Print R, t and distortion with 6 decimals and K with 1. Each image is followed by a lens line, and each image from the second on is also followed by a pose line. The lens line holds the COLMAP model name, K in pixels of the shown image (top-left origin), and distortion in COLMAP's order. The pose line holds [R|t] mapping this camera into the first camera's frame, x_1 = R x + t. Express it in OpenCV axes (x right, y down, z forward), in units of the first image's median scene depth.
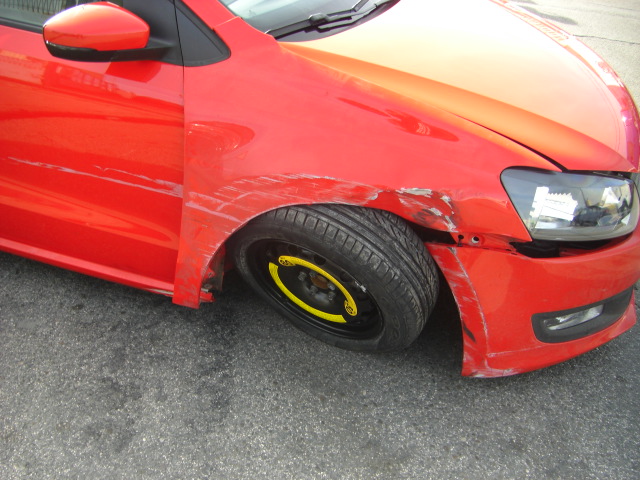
lens RADIAL K [[729.6, 0, 319.8], [0, 729.6, 237.6], [0, 0, 1]] dist [-0.154720, 0.000000]
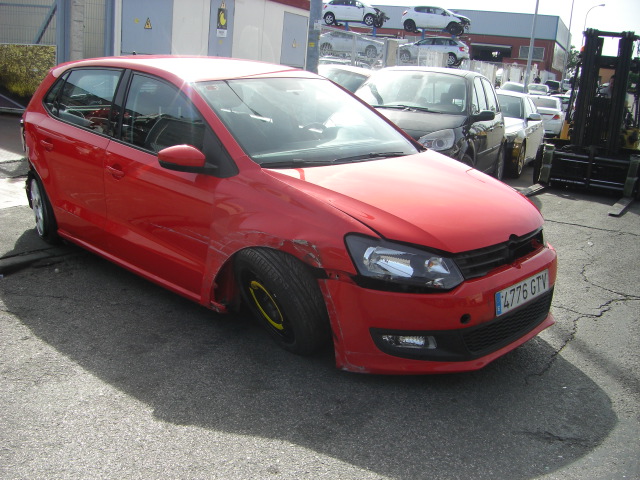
lens RADIAL K [[729.6, 0, 318.7], [0, 729.6, 242.7], [0, 0, 1]] dist [-0.154720, 0.000000]
pose [[0.895069, 0.074773, -0.439613, 0.952386], [-0.202575, 0.946427, -0.251473, 0.381944], [0.397258, 0.314141, 0.862265, -0.568506]]
